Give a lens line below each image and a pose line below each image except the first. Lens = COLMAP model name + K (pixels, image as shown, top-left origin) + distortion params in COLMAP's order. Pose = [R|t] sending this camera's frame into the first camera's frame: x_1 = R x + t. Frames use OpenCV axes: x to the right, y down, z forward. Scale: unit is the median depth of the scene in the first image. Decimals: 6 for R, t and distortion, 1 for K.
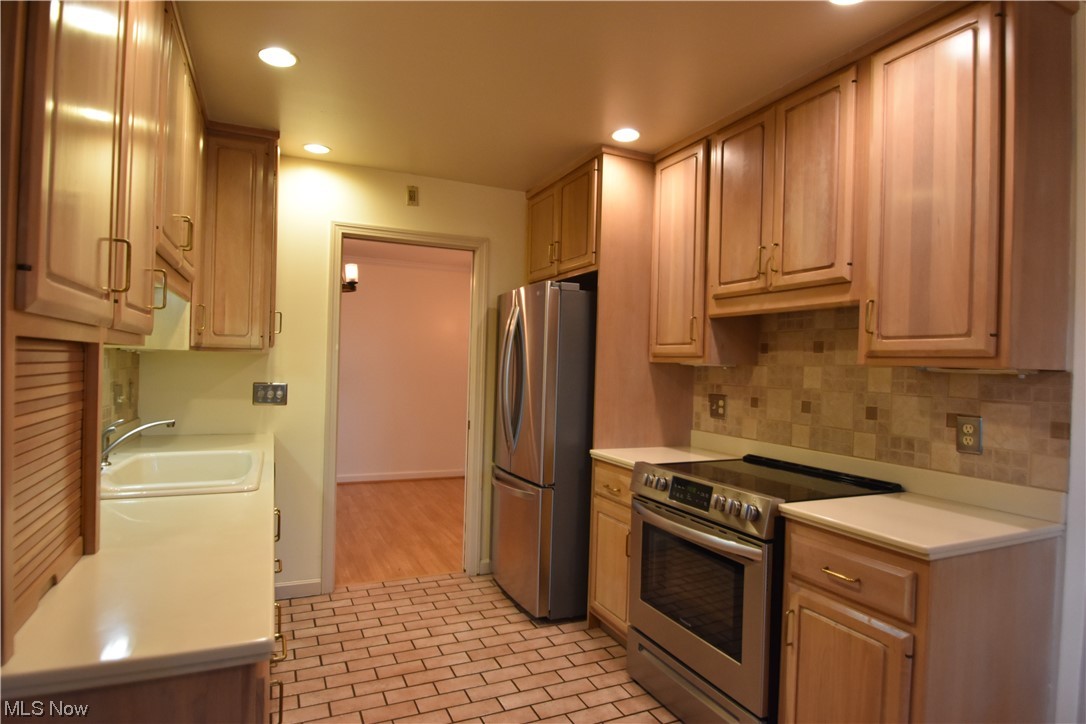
lens RADIAL K [[598.7, 0, 537.2], [0, 598.7, 369.1], [0, 0, 1]] dist [-0.011453, -0.005264]
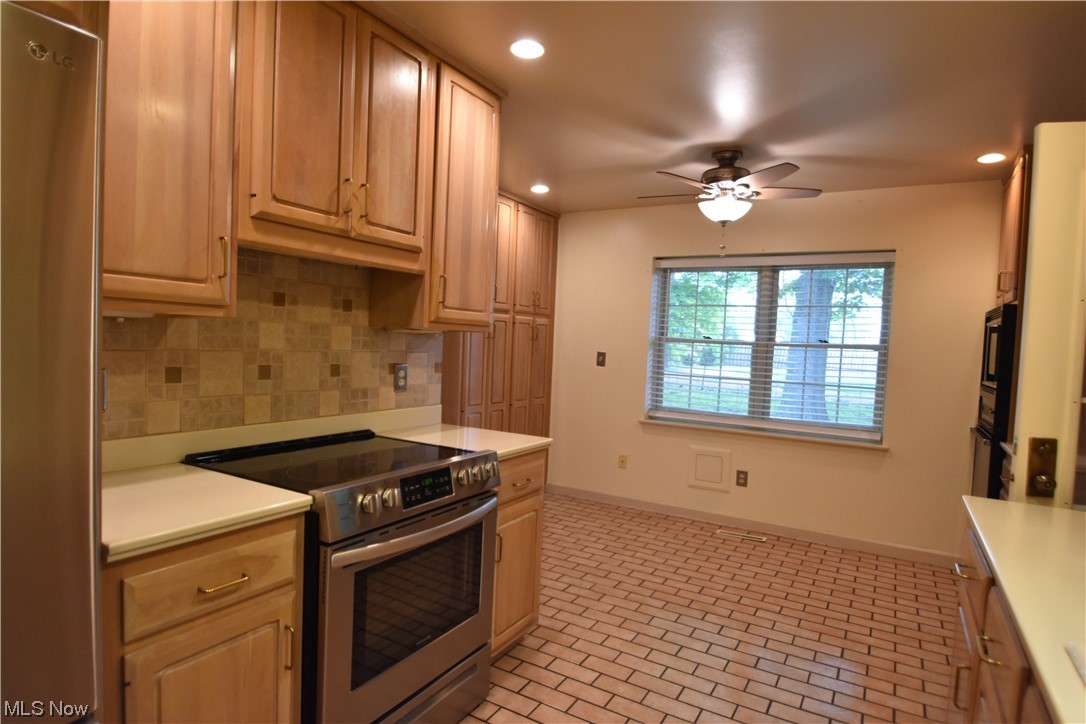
lens RADIAL K [[598.7, 0, 542.2], [0, 598.7, 369.2], [0, 0, 1]] dist [-0.011453, -0.005264]
pose [[-0.573389, -0.090758, 0.814241, -0.468687], [-0.051863, 0.995873, 0.074481, -0.022565], [-0.817640, 0.000478, -0.575730, 1.283659]]
